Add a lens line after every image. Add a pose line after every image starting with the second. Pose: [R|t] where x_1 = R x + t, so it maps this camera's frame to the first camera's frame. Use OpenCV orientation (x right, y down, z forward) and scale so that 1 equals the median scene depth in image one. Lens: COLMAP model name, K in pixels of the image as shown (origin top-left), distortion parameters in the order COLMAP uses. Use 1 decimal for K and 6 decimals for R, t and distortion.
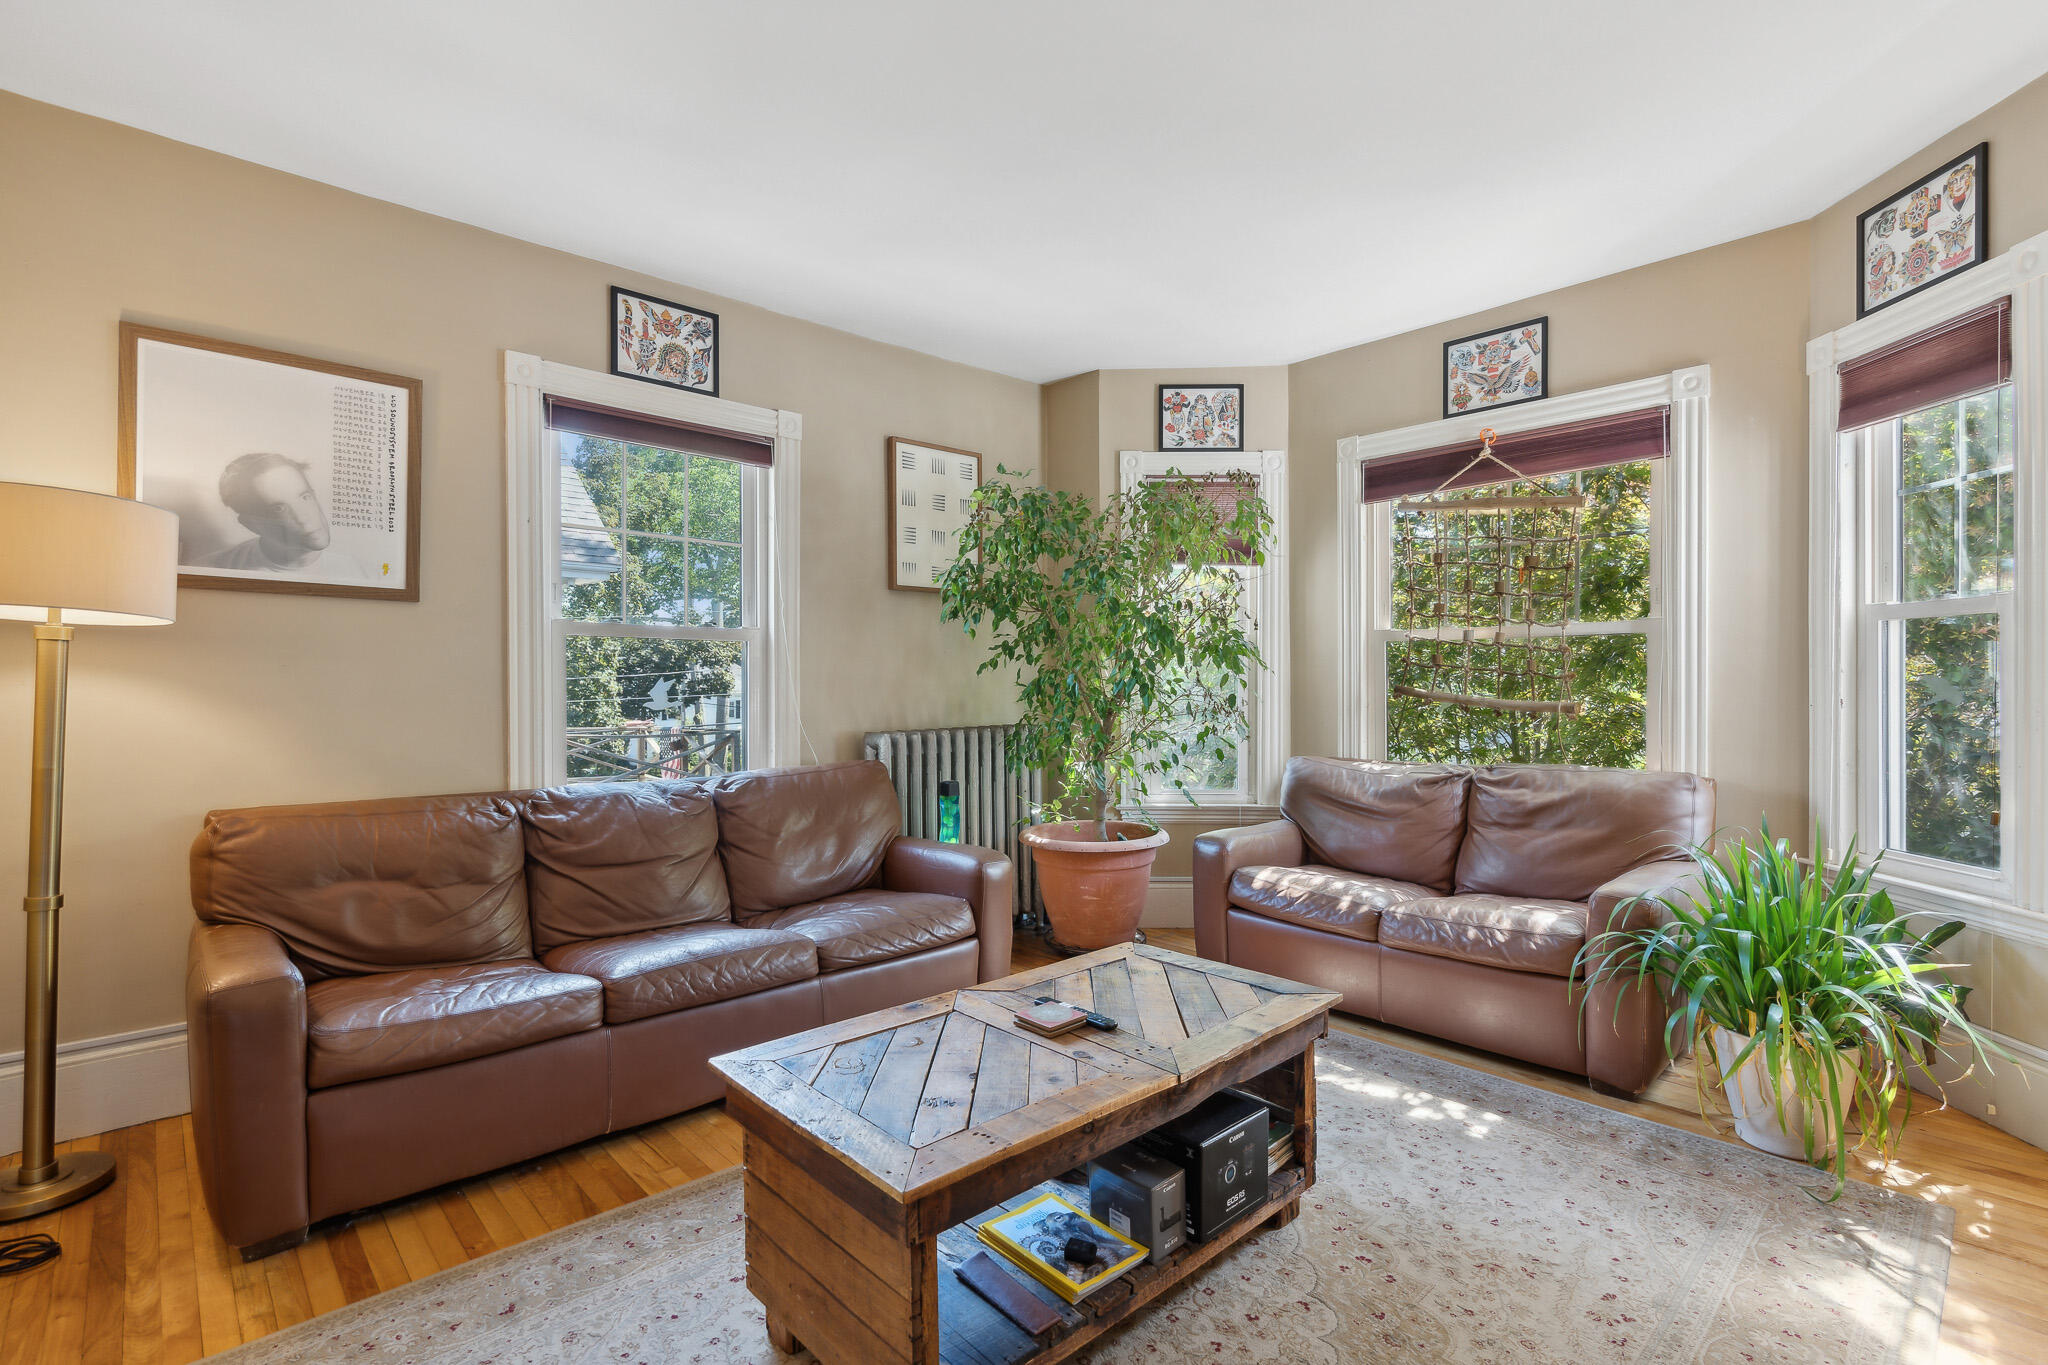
lens RADIAL K [[935.9, 0, 1022.8], [0, 935.9, 687.2], [0, 0, 1]] dist [-0.003879, 0.002812]
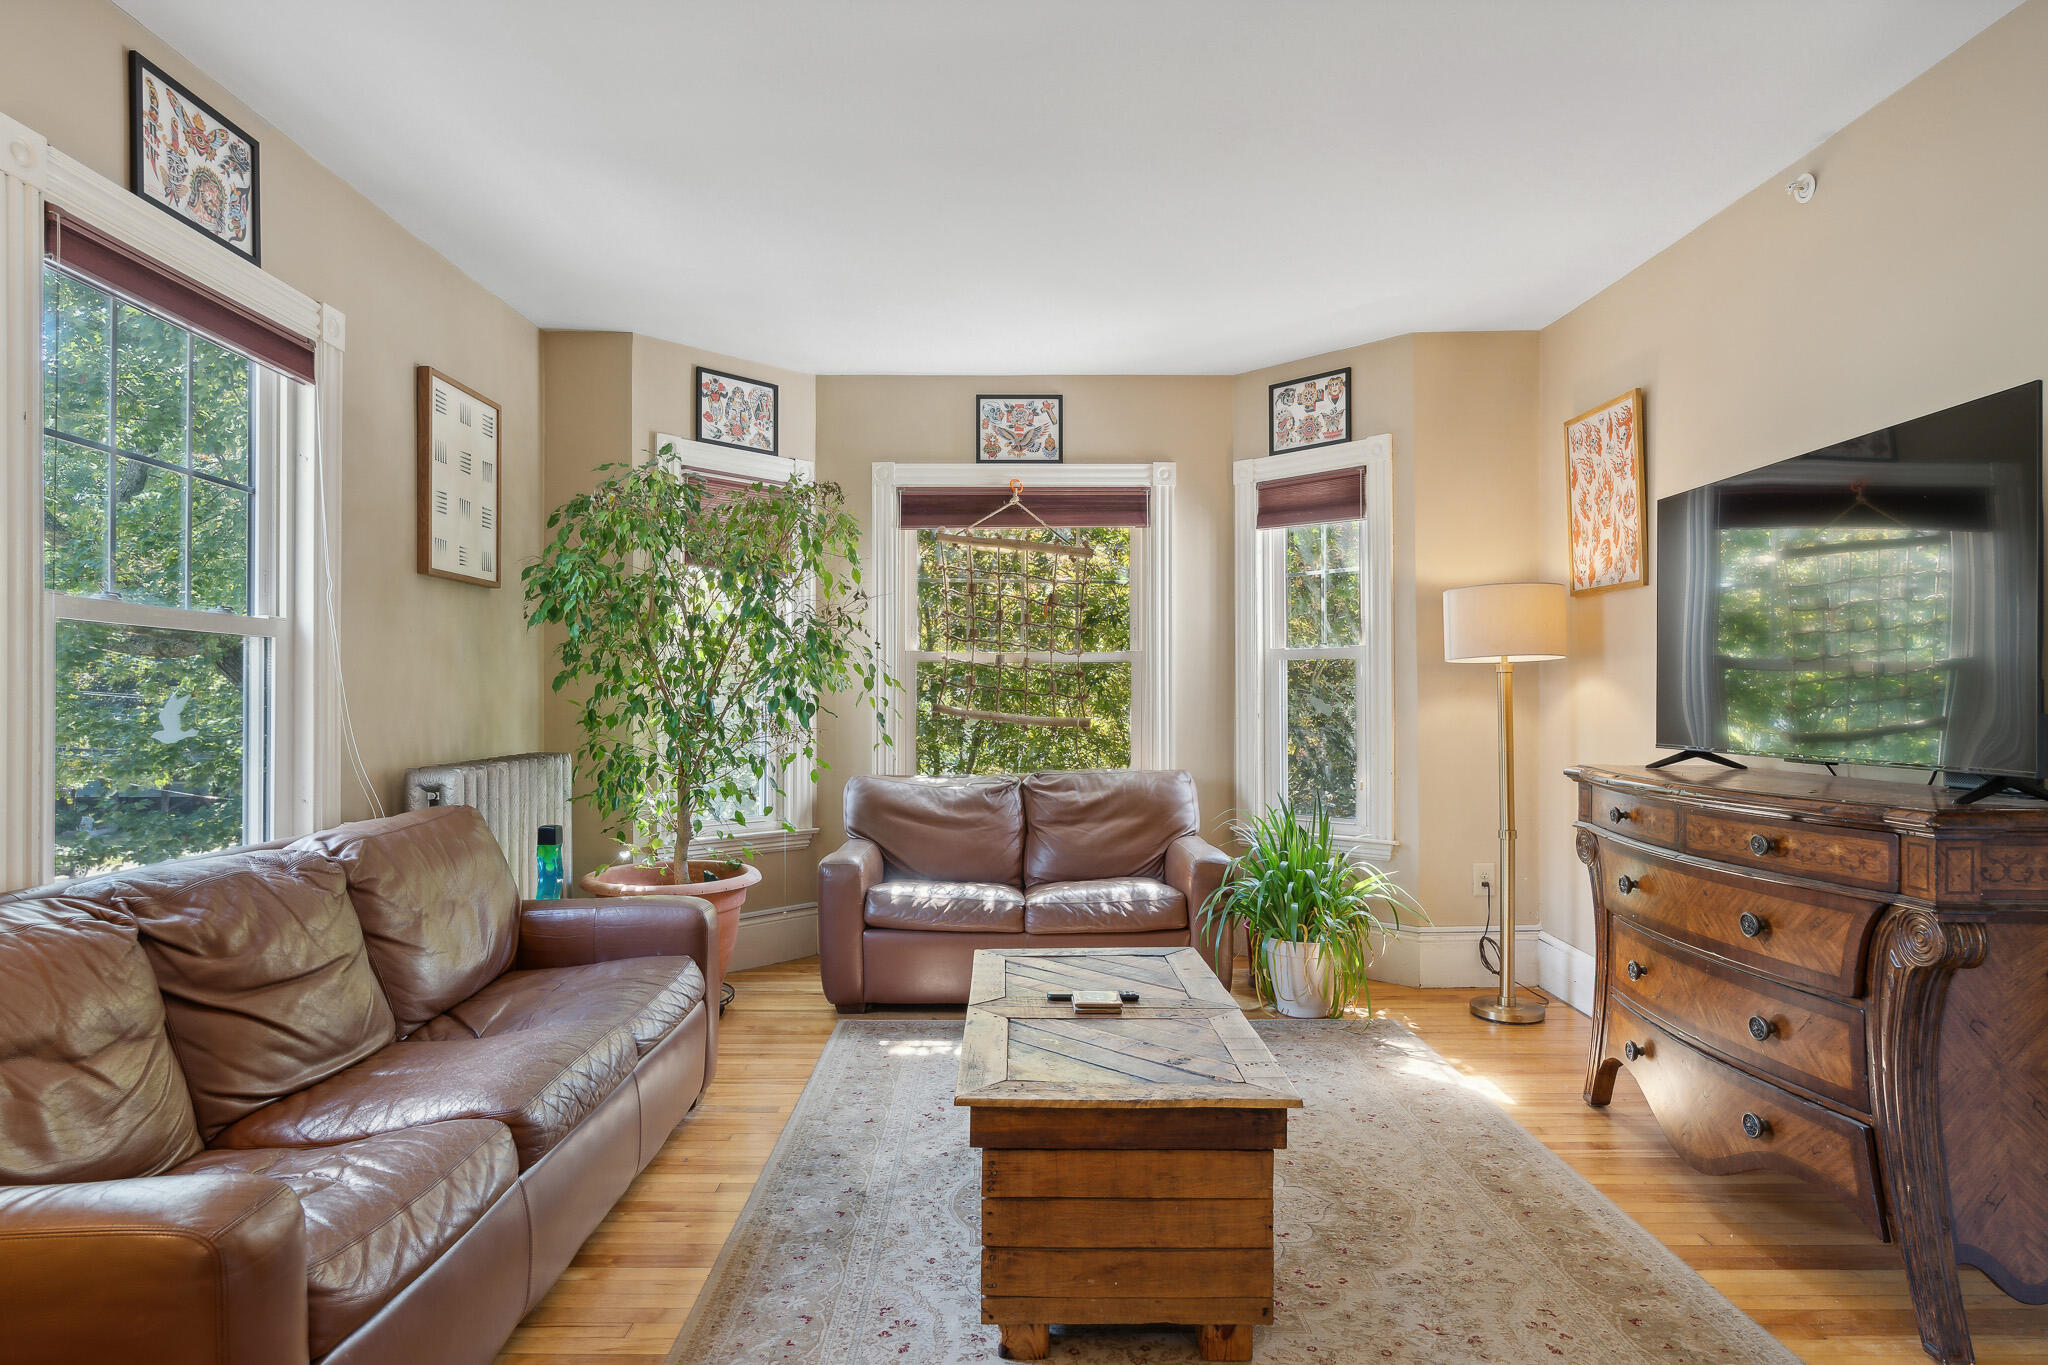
lens RADIAL K [[1095.8, 0, 1020.1], [0, 1095.8, 693.2], [0, 0, 1]] dist [-0.006544, 0.001661]
pose [[0.687462, 0.007033, 0.726186, -0.518154], [0.002222, 0.999928, -0.011787, 0.000498], [-0.726217, 0.009716, 0.687397, 0.086187]]
